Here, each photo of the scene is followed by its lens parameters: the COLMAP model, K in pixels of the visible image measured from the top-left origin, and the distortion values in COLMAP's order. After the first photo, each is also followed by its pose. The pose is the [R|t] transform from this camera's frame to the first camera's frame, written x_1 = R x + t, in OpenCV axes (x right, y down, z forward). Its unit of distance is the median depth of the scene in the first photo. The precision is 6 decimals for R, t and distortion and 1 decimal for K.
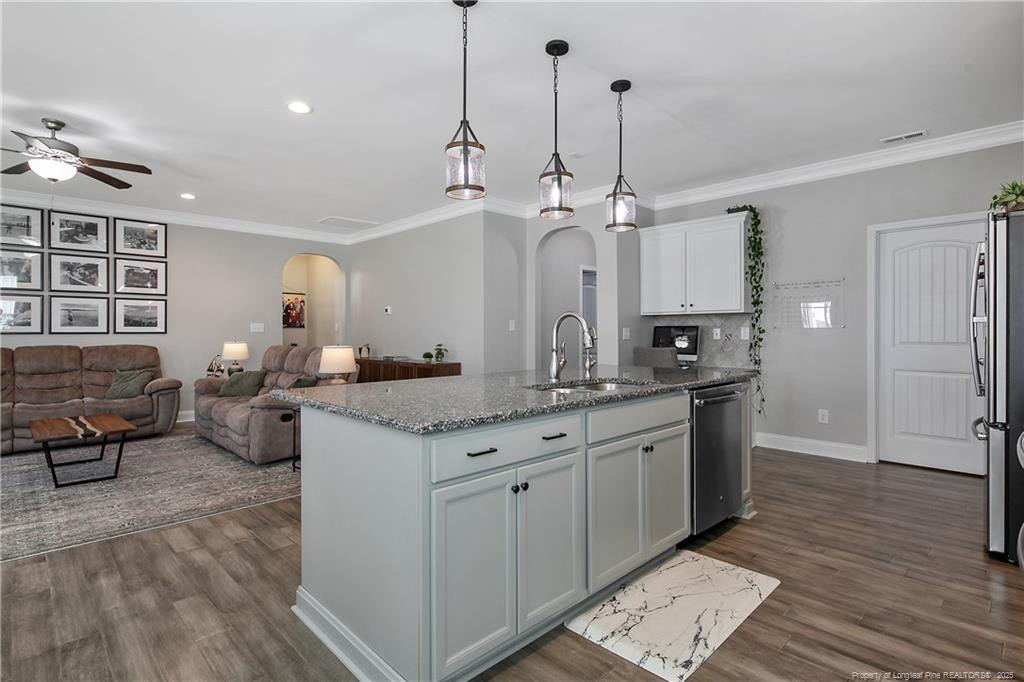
lens RADIAL K [[507.7, 0, 509.7], [0, 507.7, 349.6], [0, 0, 1]] dist [-0.000699, -0.002075]
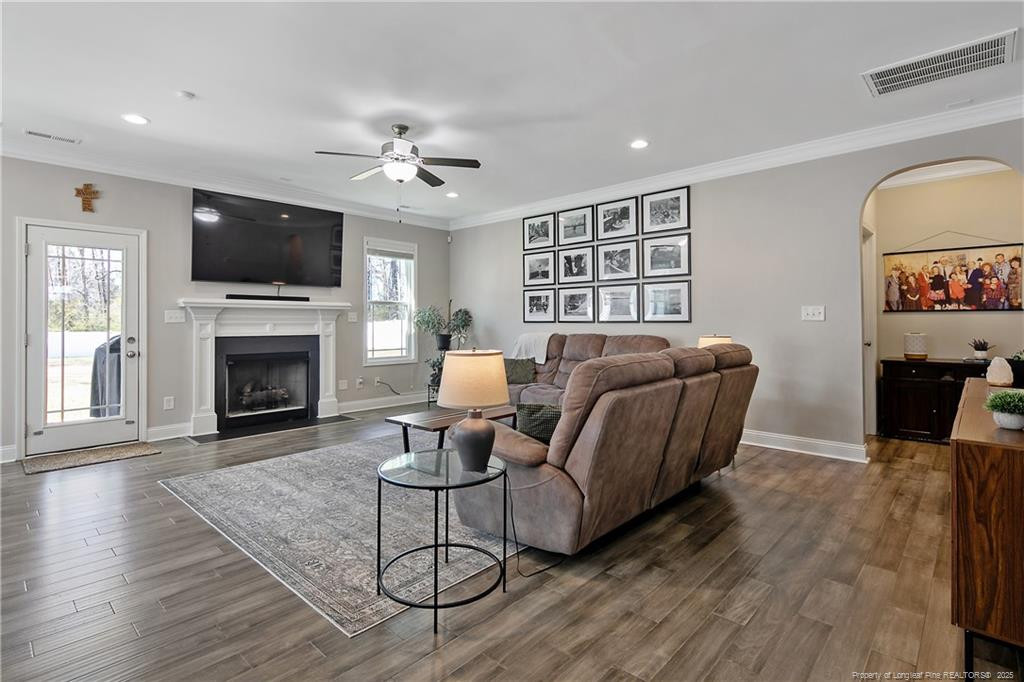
lens RADIAL K [[500.9, 0, 510.1], [0, 500.9, 322.2], [0, 0, 1]] dist [0.000557, -0.000193]
pose [[0.048504, 0.003372, -0.998817, 0.116220], [-0.030338, 0.999538, 0.001901, -0.028900], [0.998362, 0.030210, 0.048583, 0.786992]]
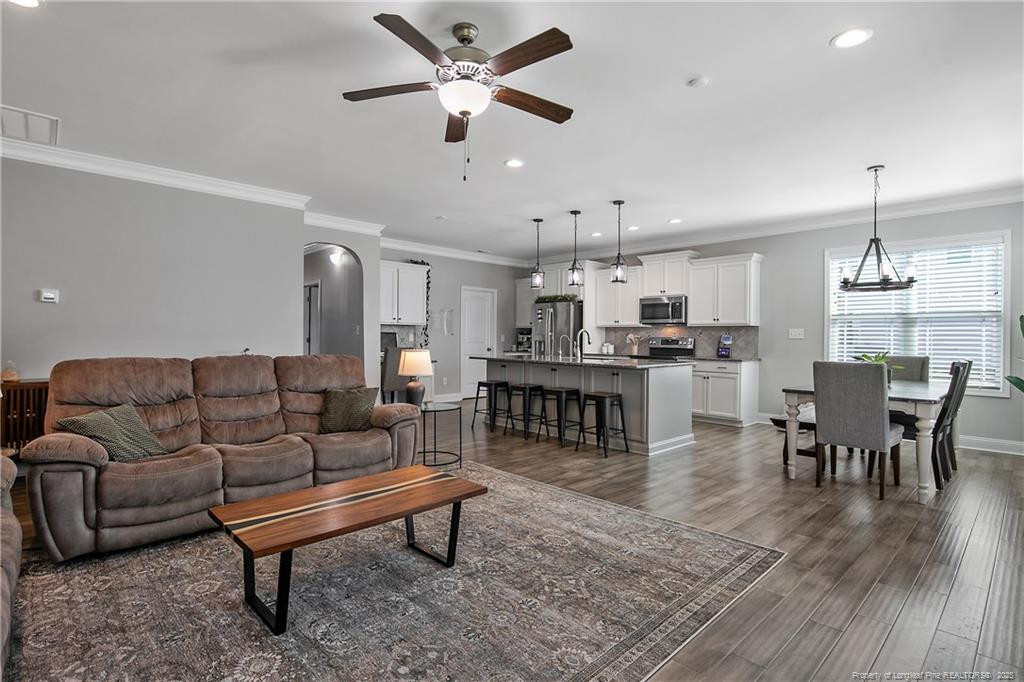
lens RADIAL K [[500.9, 0, 510.1], [0, 500.9, 322.2], [0, 0, 1]] dist [0.000557, -0.000193]
pose [[0.012053, 0.030740, 0.999455, -1.069674], [0.024181, 0.999226, -0.031024, -0.019269], [-0.999635, 0.024542, 0.011300, 0.617917]]
